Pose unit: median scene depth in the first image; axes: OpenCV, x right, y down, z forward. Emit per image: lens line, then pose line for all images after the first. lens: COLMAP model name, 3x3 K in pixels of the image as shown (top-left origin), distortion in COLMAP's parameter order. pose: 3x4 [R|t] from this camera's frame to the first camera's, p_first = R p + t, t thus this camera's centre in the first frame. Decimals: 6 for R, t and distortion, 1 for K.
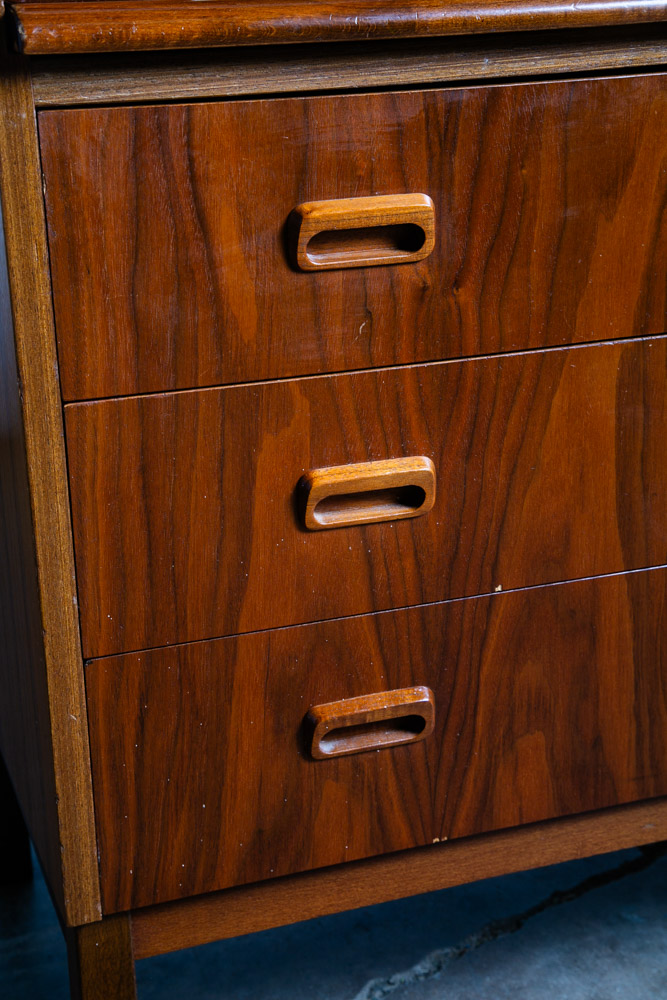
lens RADIAL K [[1650.3, 0, 342.2], [0, 1650.3, 499.5], [0, 0, 1]] dist [0.196297, 0.000000]
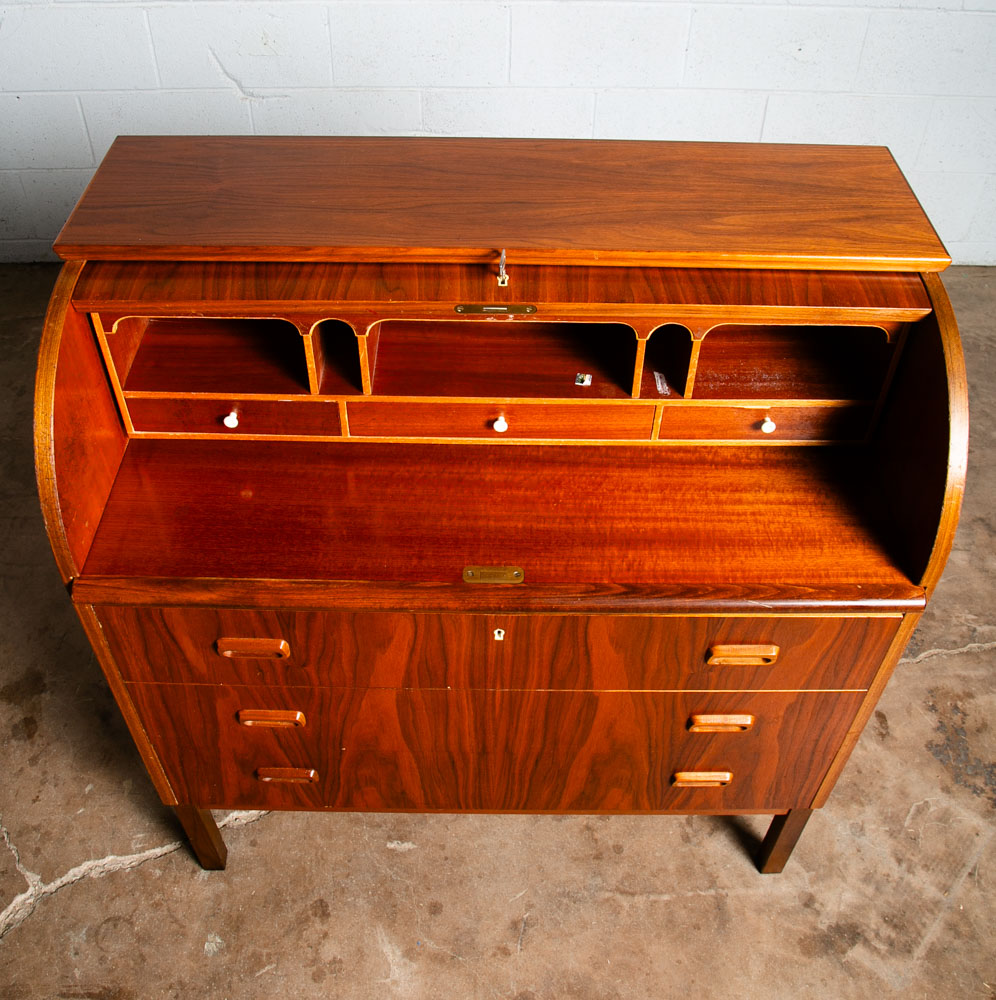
lens RADIAL K [[1036.5, 0, 492.9], [0, 1036.5, 444.5], [0, 0, 1]] dist [-0.076370, 0.000000]
pose [[0.937719, 0.261591, -0.228590, 0.506397], [-0.148359, 0.896541, 0.417377, -0.939636], [0.314122, -0.357469, 0.879513, 0.030214]]
